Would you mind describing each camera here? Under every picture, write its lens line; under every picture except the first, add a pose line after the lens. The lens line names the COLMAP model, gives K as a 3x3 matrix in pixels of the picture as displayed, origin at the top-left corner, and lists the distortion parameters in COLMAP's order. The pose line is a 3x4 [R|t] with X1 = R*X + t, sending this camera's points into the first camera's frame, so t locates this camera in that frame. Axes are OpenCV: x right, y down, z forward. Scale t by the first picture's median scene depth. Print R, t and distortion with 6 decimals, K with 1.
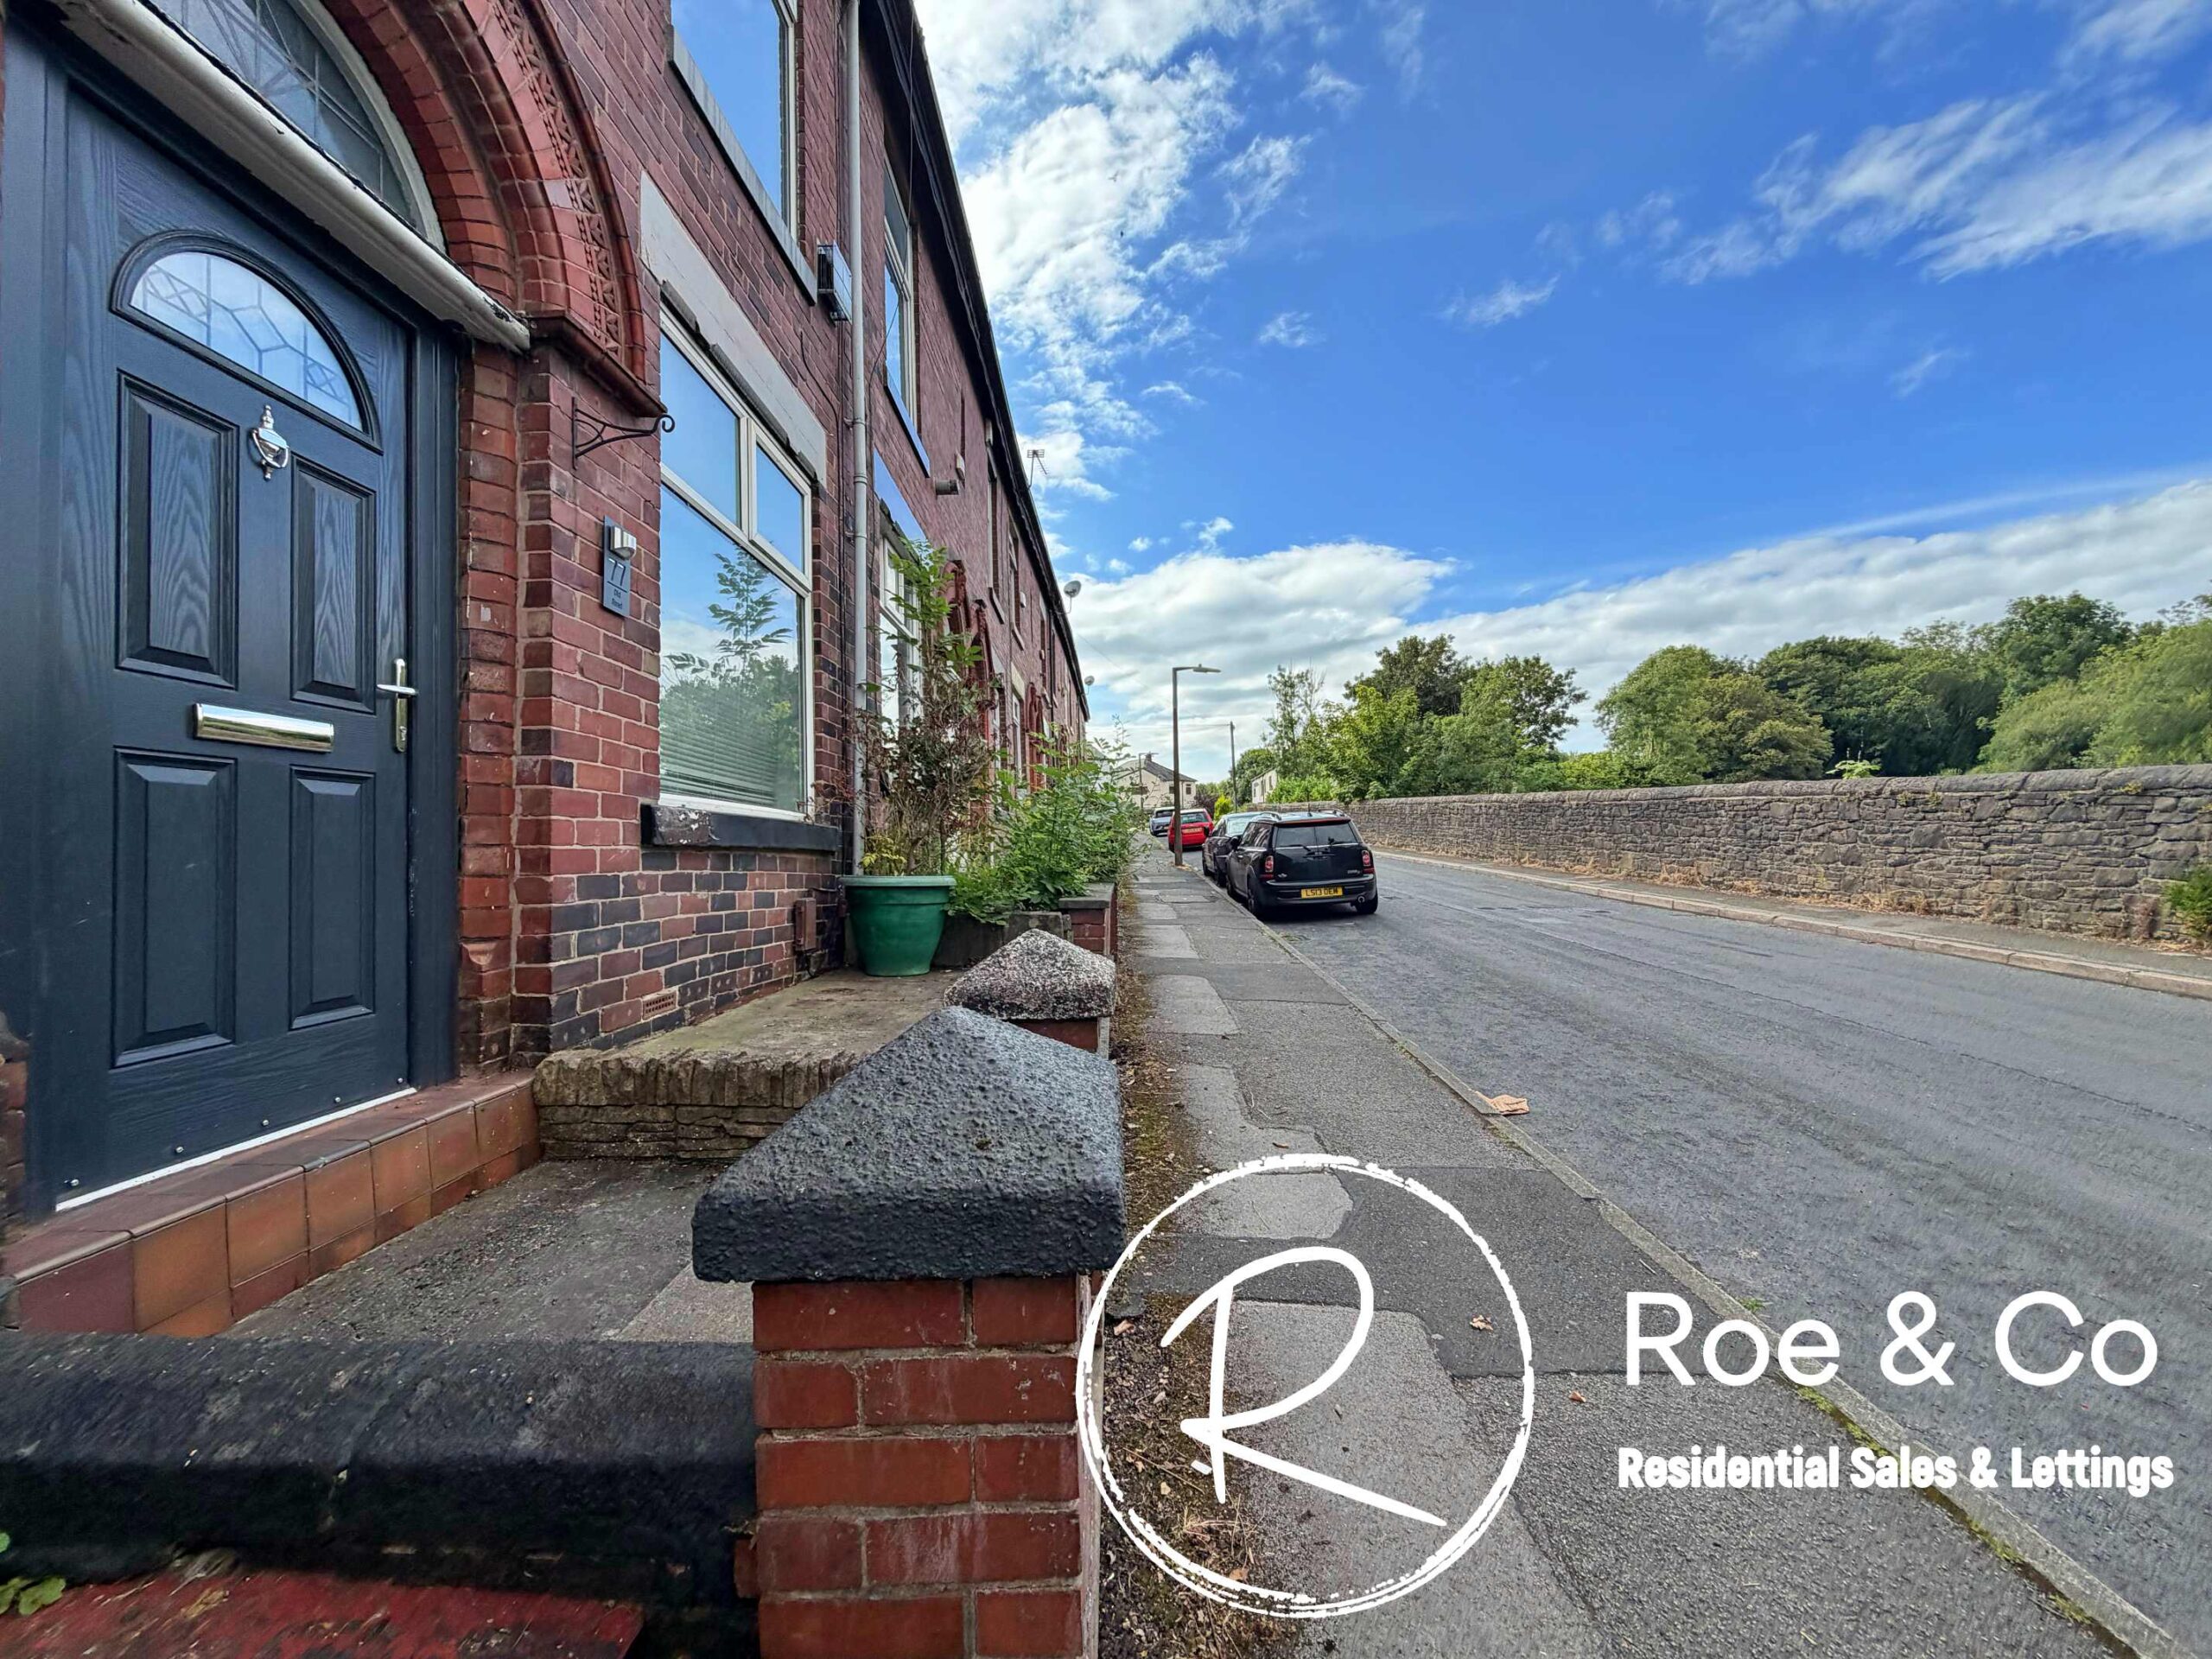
lens RADIAL K [[873.6, 0, 1080.2], [0, 873.6, 840.6], [0, 0, 1]] dist [-0.034610, 0.010677]
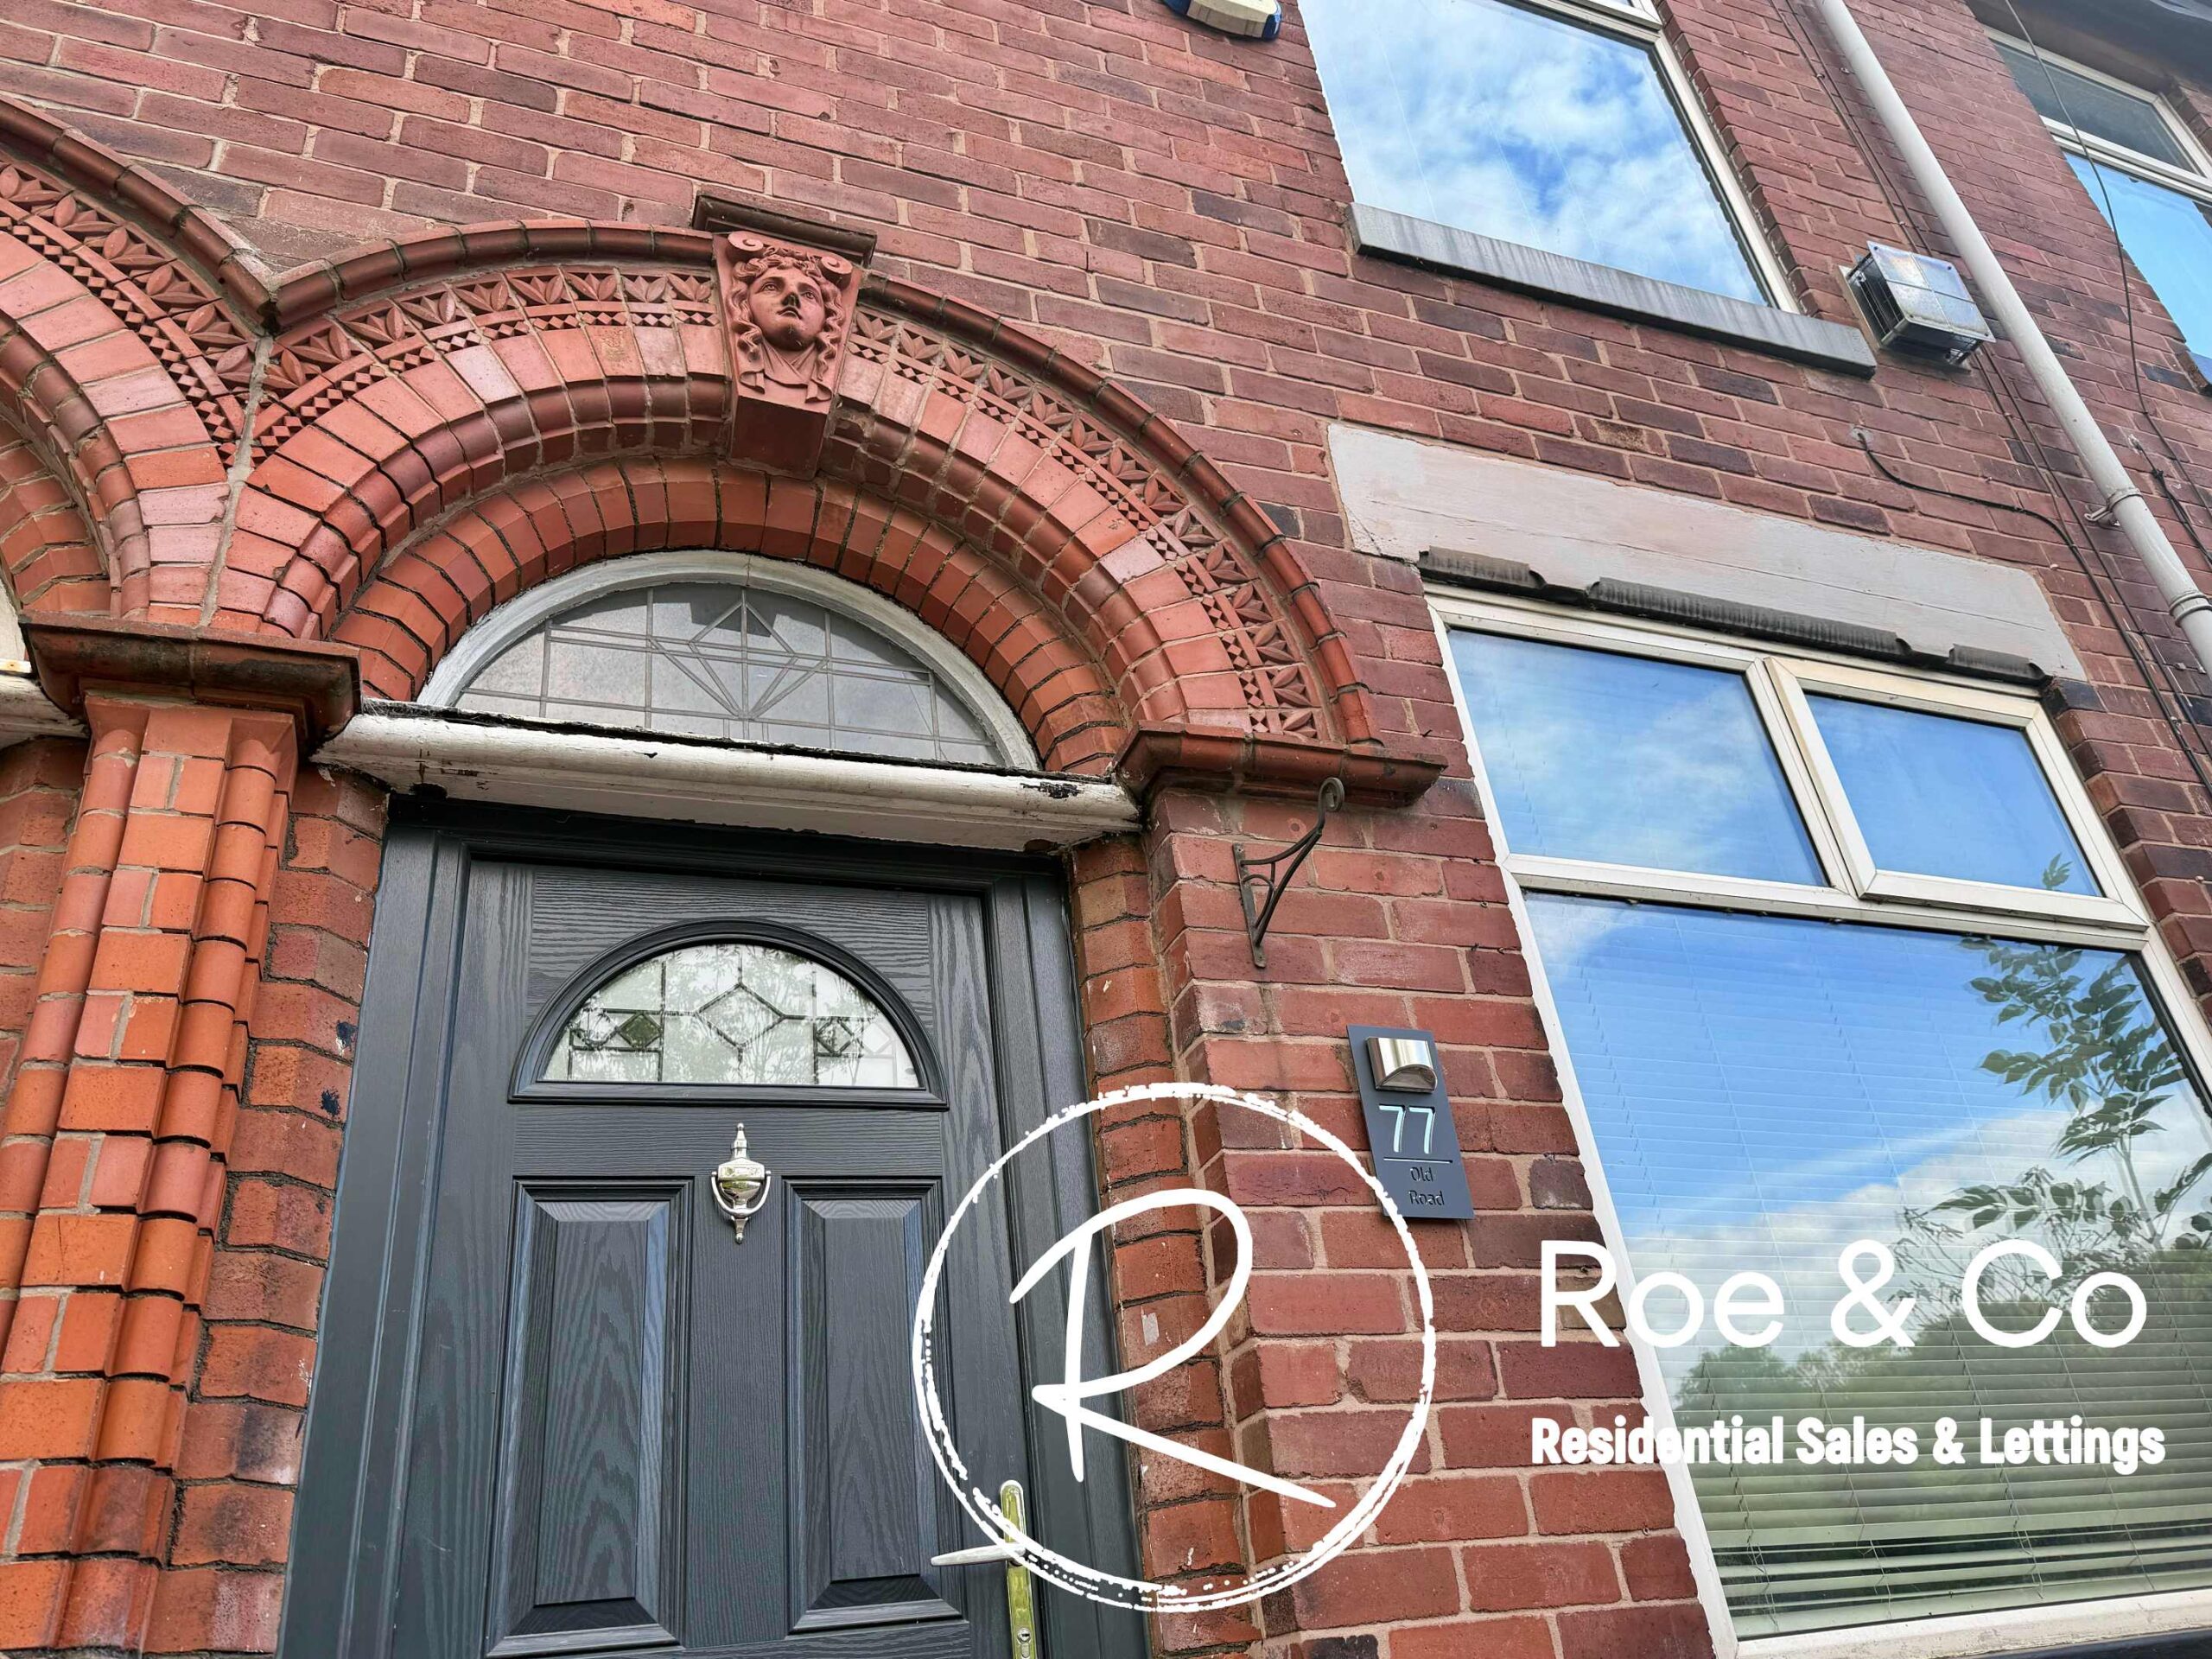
lens RADIAL K [[1610.2, 0, 1106.0], [0, 1610.2, 829.5], [0, 0, 1]] dist [0.034271, -0.001866]
pose [[0.401598, -0.503412, -0.765046, 0.118649], [0.125409, 0.857730, -0.498569, -0.046572], [0.907189, 0.104281, 0.407595, 0.500762]]
